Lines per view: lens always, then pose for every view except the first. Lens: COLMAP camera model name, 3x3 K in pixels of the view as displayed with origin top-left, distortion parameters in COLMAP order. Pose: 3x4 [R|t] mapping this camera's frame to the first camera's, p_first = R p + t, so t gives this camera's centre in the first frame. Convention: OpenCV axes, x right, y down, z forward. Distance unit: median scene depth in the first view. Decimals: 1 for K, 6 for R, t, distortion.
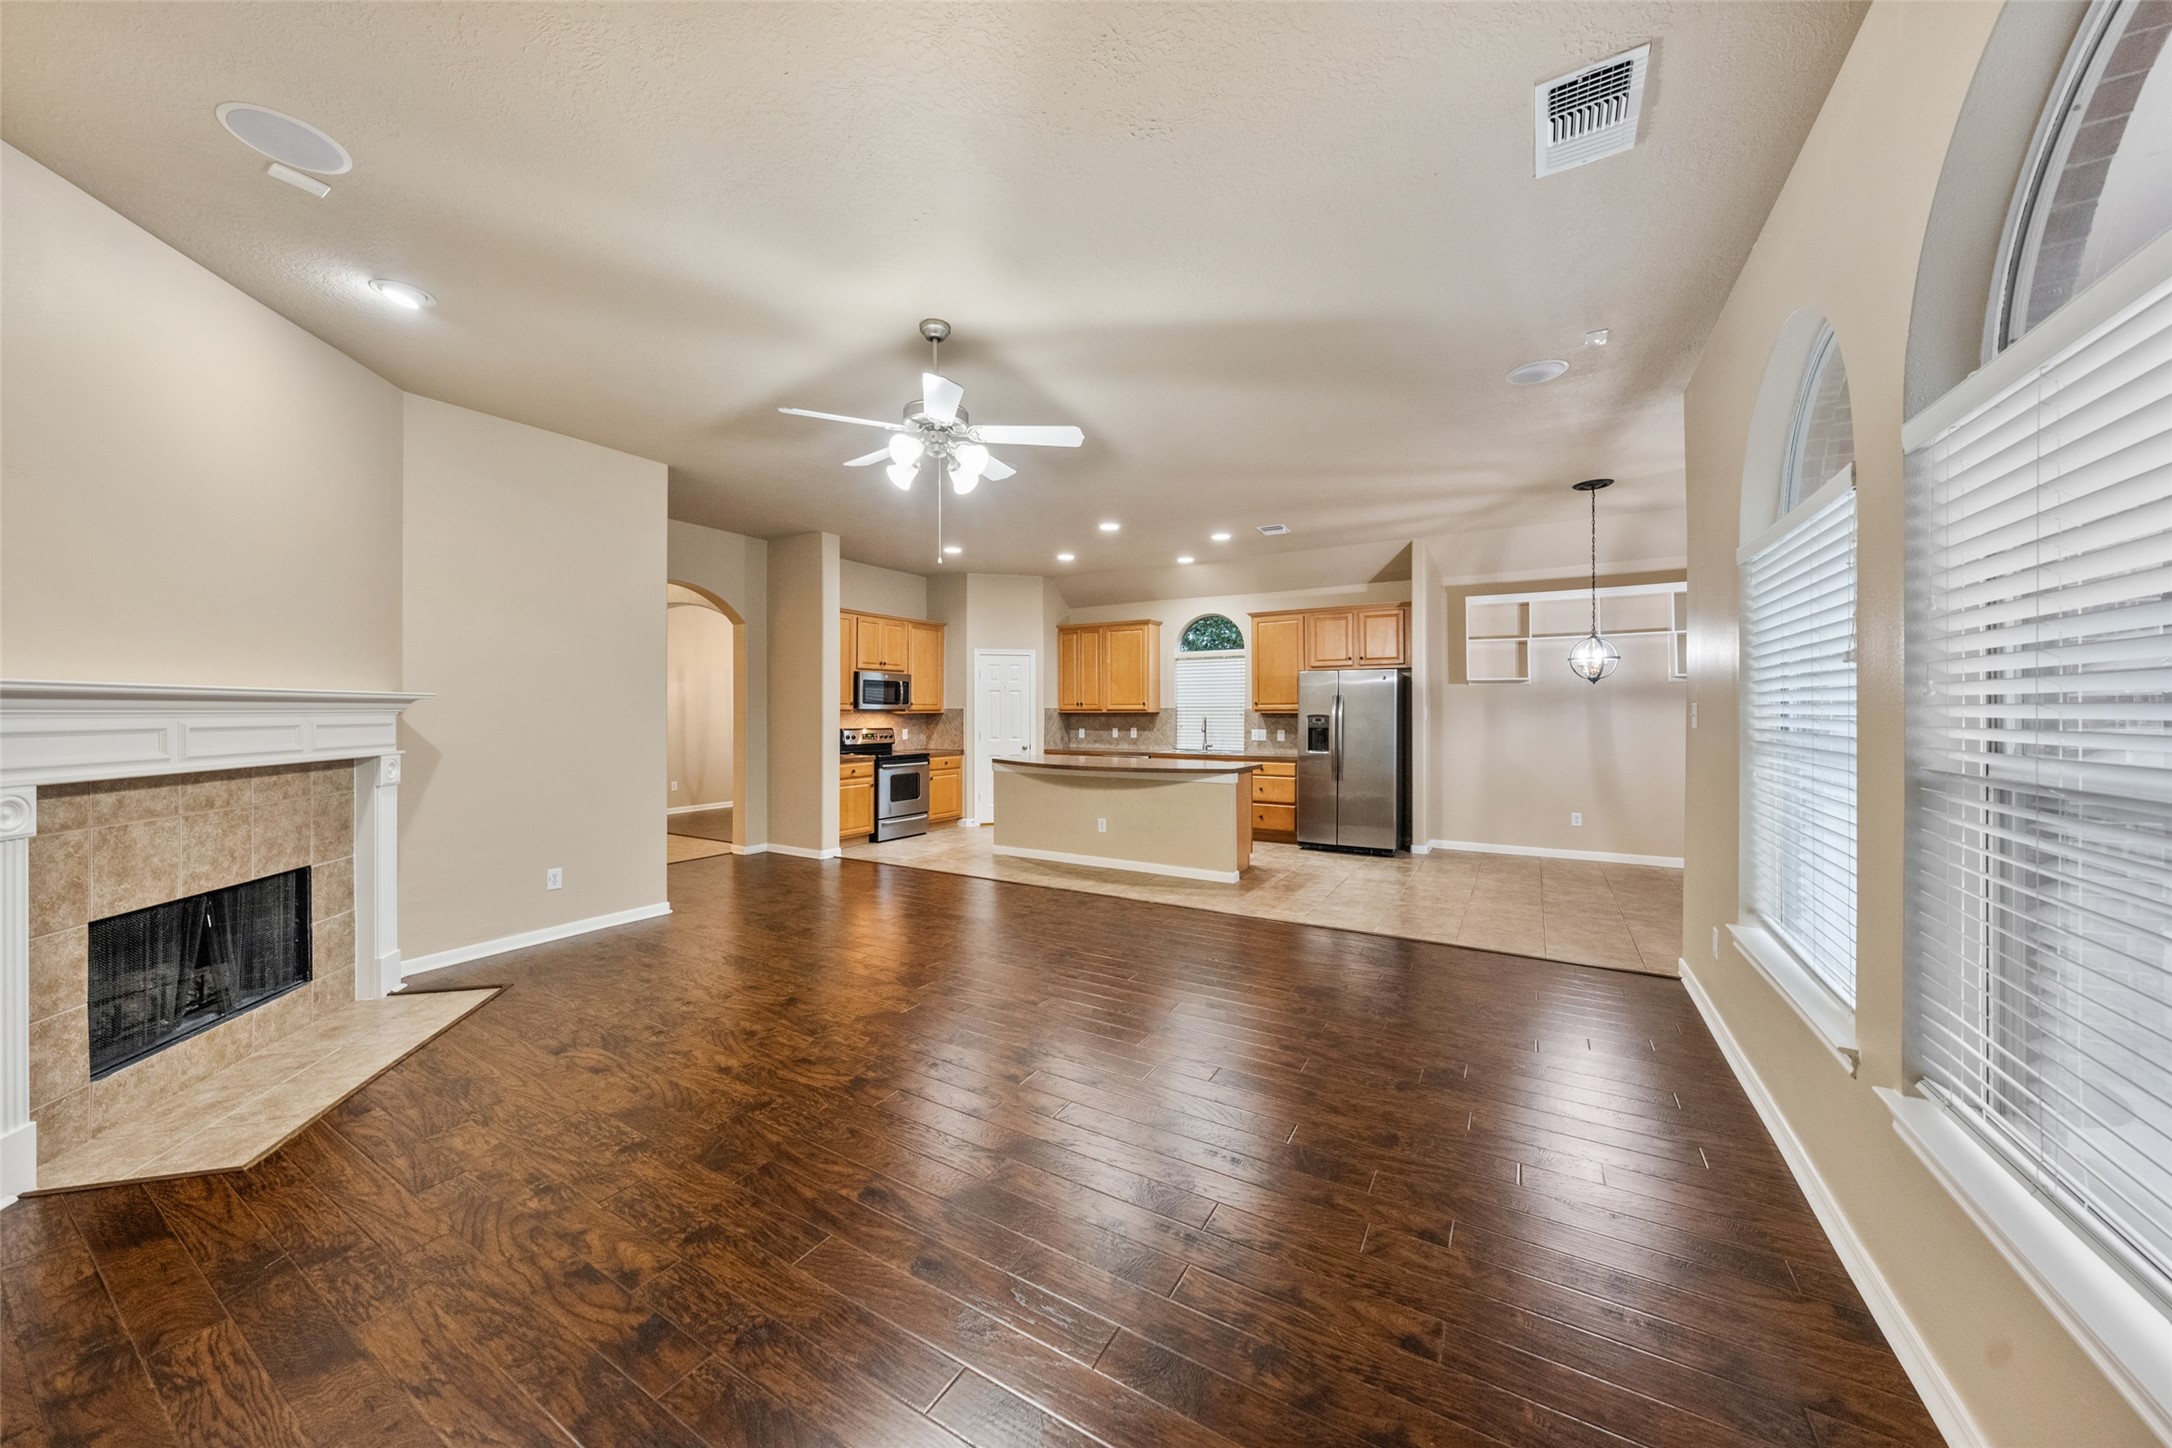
lens RADIAL K [[745.2, 0, 1082.8], [0, 745.2, 717.2], [0, 0, 1]] dist [-0.000356, 0.000273]
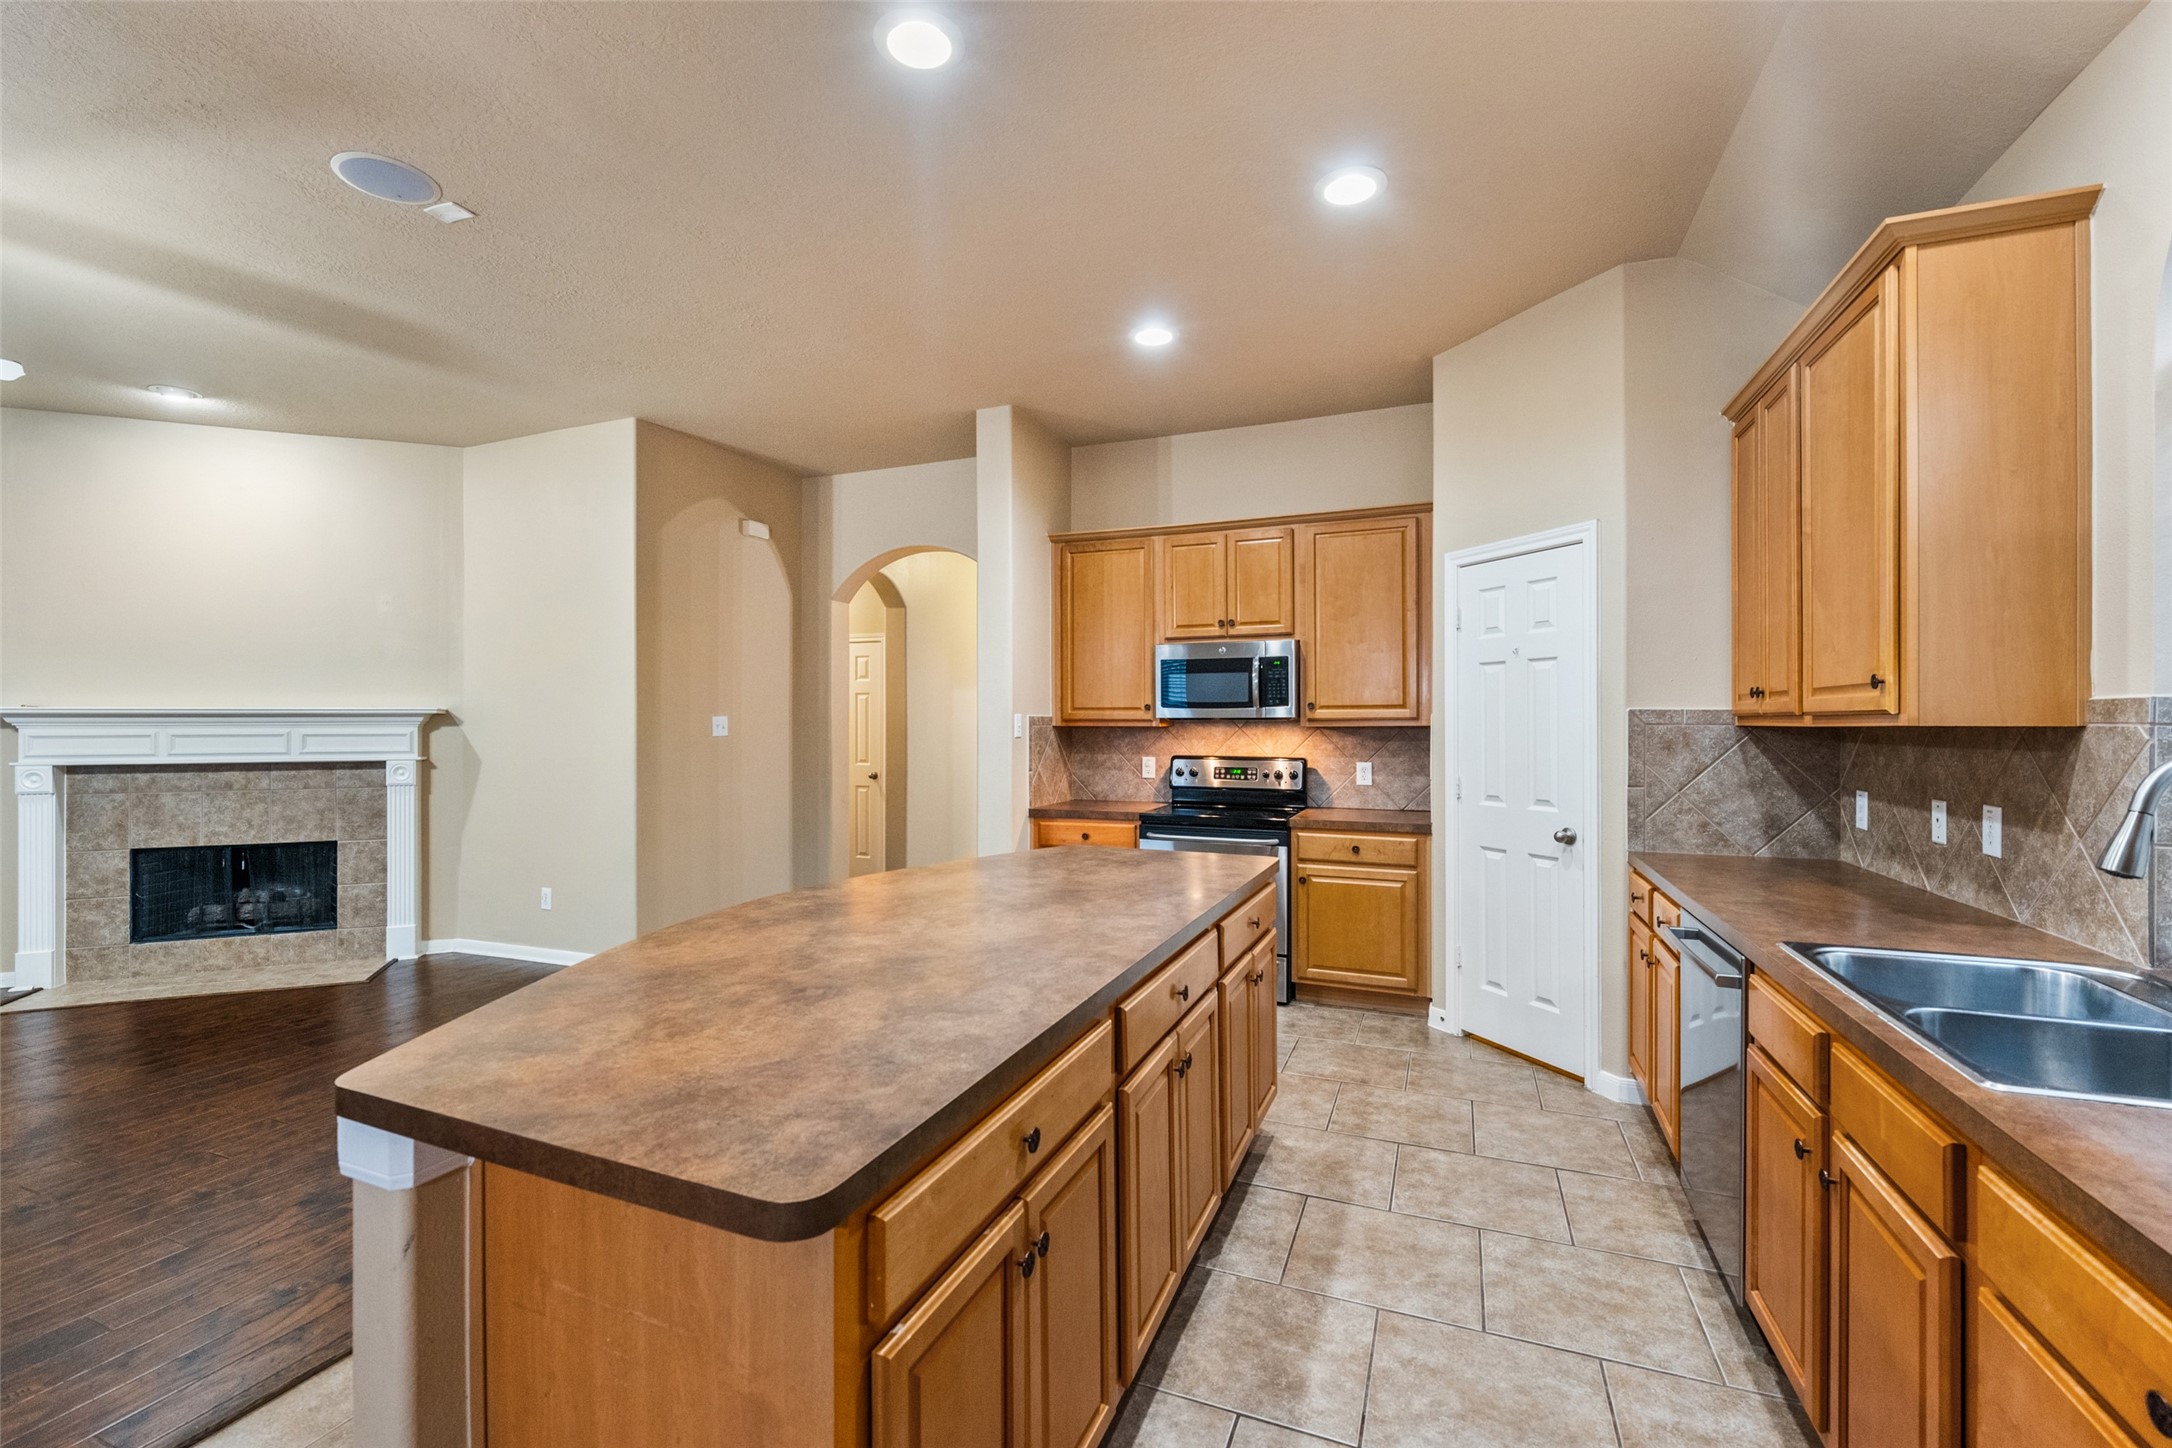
lens RADIAL K [[920.6, 0, 1074.7], [0, 920.6, 720.6], [0, 0, 1]] dist [0.000187, -0.000231]
pose [[0.145707, -0.002582, -0.989324, 0.327515], [-0.006001, 0.999976, -0.003494, -0.006988], [0.989310, 0.006446, 0.145688, 0.875236]]
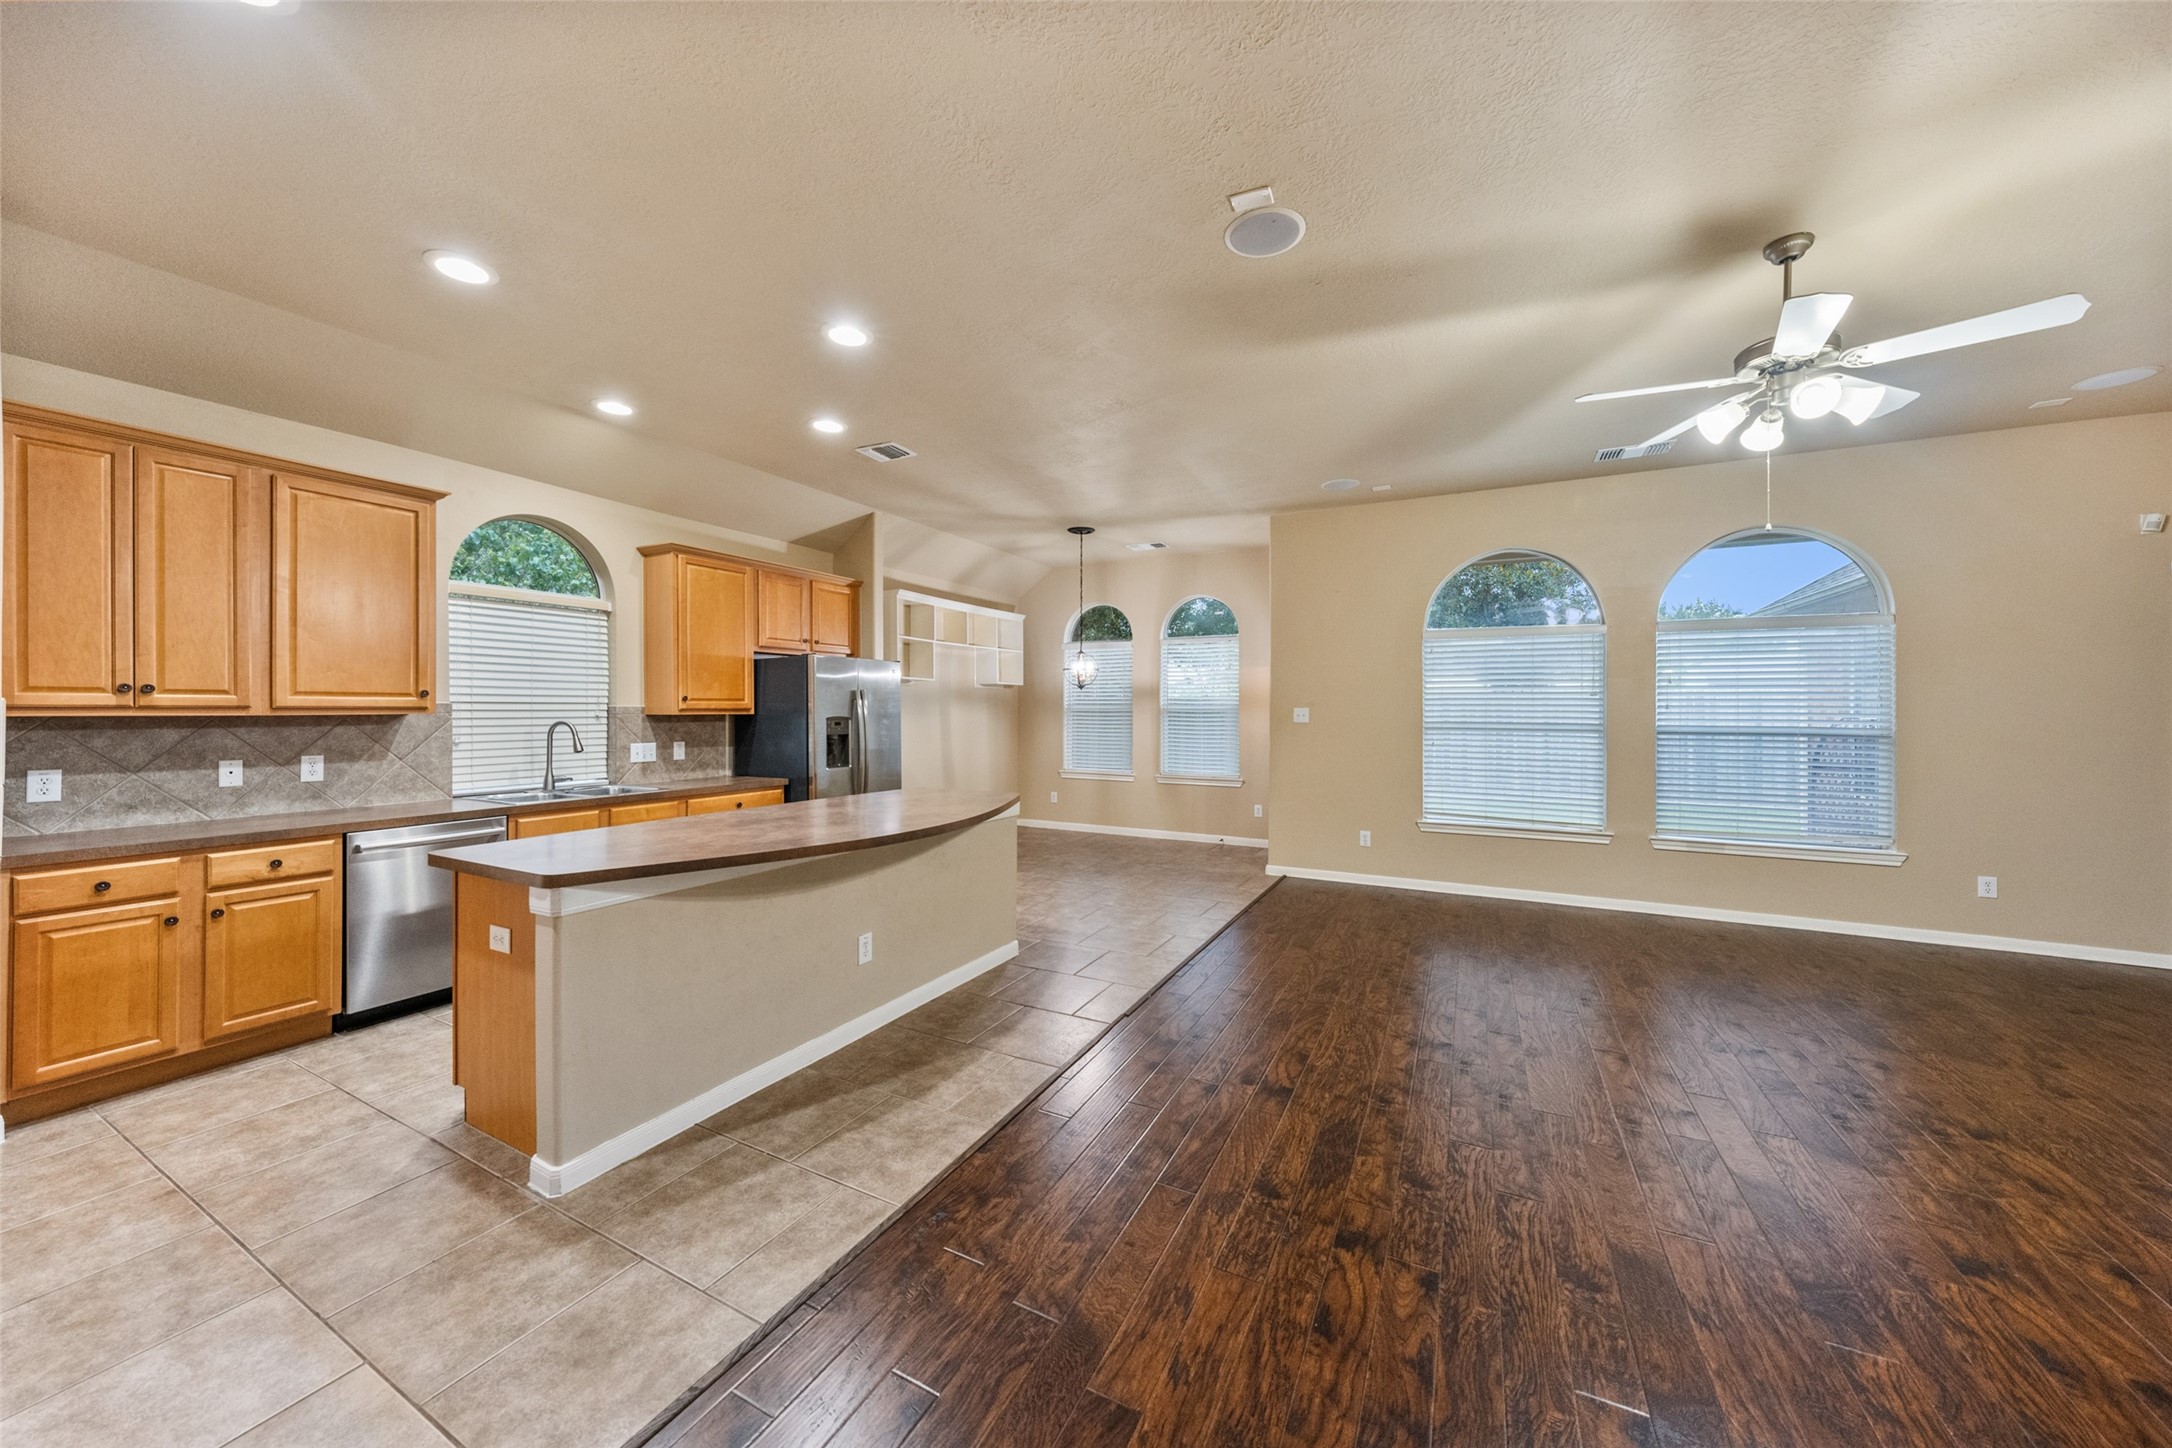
lens RADIAL K [[752.4, 0, 1085.1], [0, 752.4, 711.6], [0, 0, 1]] dist [-0.001091, 0.000083]
pose [[-0.061512, -0.001849, 0.998105, -0.404854], [0.005431, 0.999983, 0.002187, -0.008041], [-0.998092, 0.005555, -0.061501, 0.760982]]
